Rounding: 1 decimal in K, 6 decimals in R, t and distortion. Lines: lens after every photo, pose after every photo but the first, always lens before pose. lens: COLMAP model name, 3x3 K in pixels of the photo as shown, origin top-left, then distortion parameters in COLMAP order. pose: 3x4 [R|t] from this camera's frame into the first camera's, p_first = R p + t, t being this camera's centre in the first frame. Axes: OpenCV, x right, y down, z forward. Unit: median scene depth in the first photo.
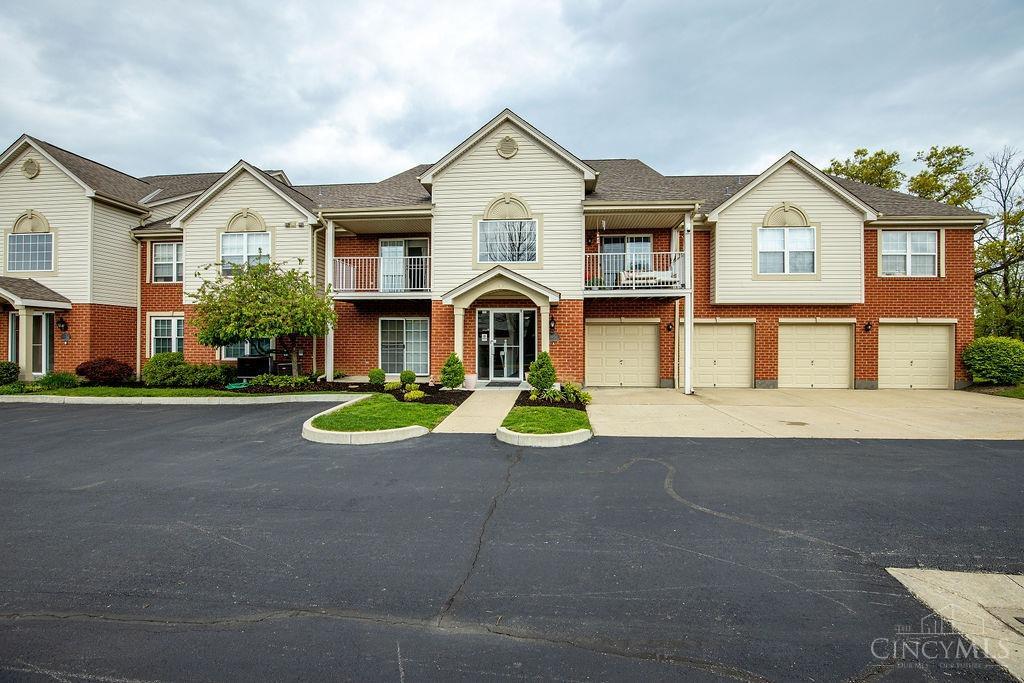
lens RADIAL K [[459.1, 0, 516.7], [0, 459.1, 340.1], [0, 0, 1]] dist [-0.034921, 0.004389]
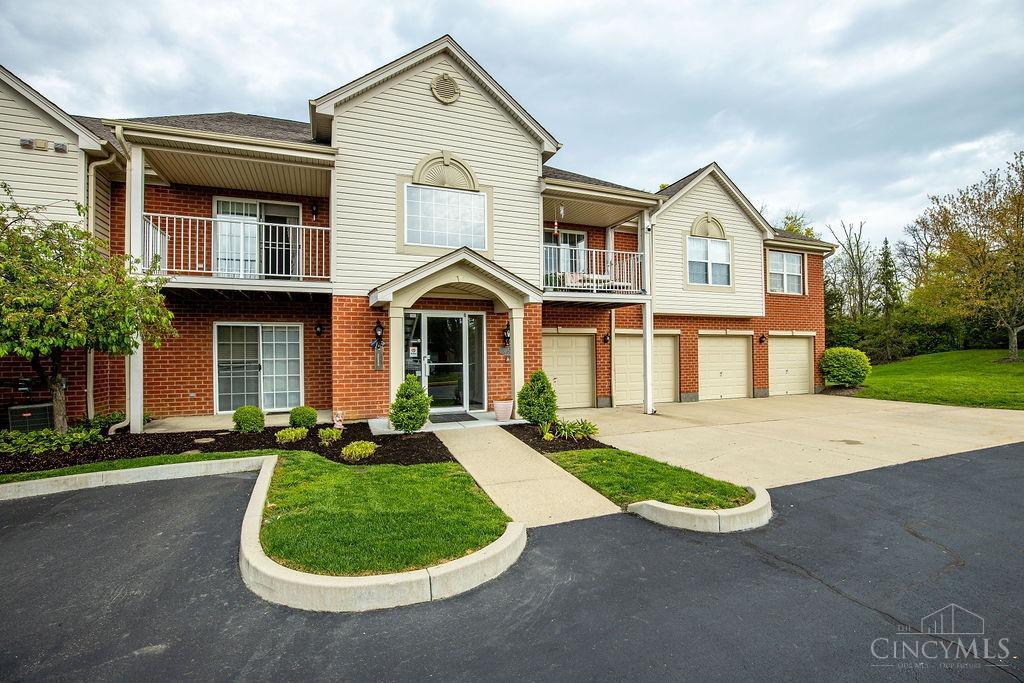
lens RADIAL K [[459.1, 0, 511.8], [0, 459.1, 350.1], [0, 0, 1]] dist [-0.034921, 0.004389]
pose [[0.895785, -0.006718, 0.444437, -0.234719], [0.010312, 0.999931, -0.005670, -0.002377], [-0.444368, 0.009662, 0.895792, 0.293996]]
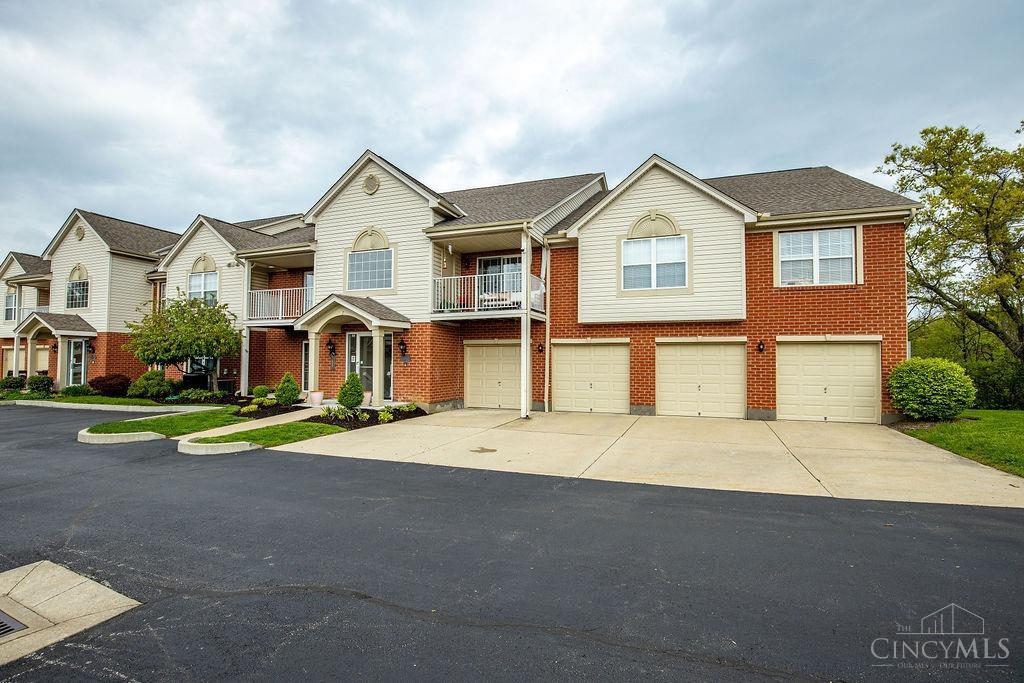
lens RADIAL K [[459.1, 0, 505.4], [0, 459.1, 344.2], [0, 0, 1]] dist [-0.034921, 0.004389]
pose [[0.964523, -0.008166, -0.263874, 0.539435], [-0.000102, 0.999510, -0.031304, -0.006551], [0.264000, 0.030221, 0.964049, 0.044449]]
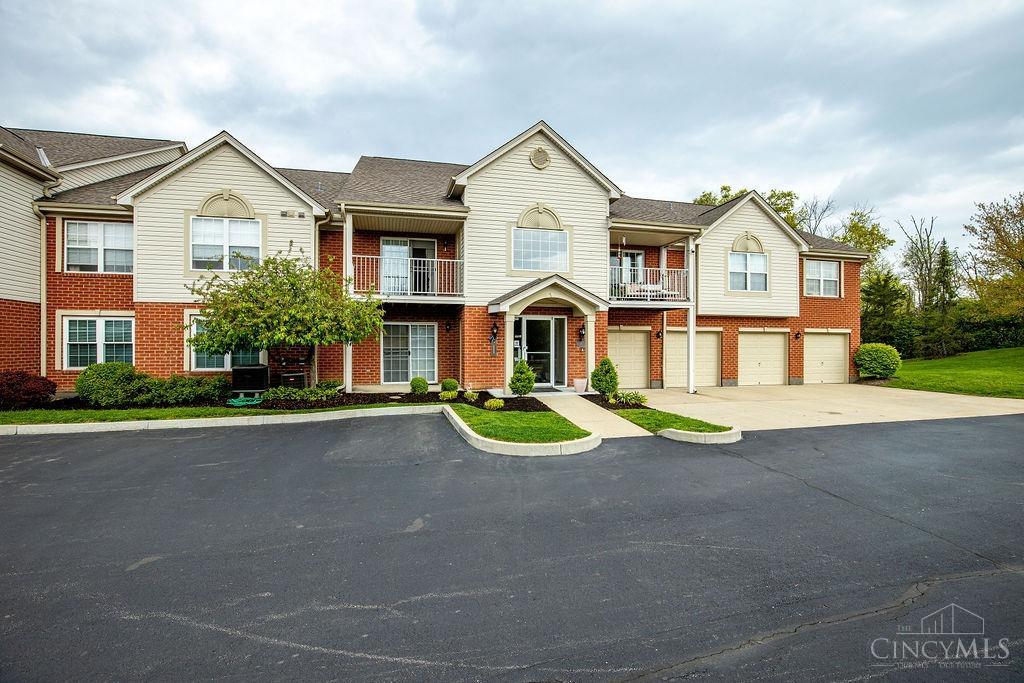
lens RADIAL K [[459.1, 0, 509.6], [0, 459.1, 344.9], [0, 0, 1]] dist [-0.034921, 0.004389]
pose [[0.950278, -0.000710, 0.311401, -0.381004], [-0.000457, 0.999993, 0.003675, -0.006778], [-0.311402, -0.003634, 0.950271, 0.044691]]
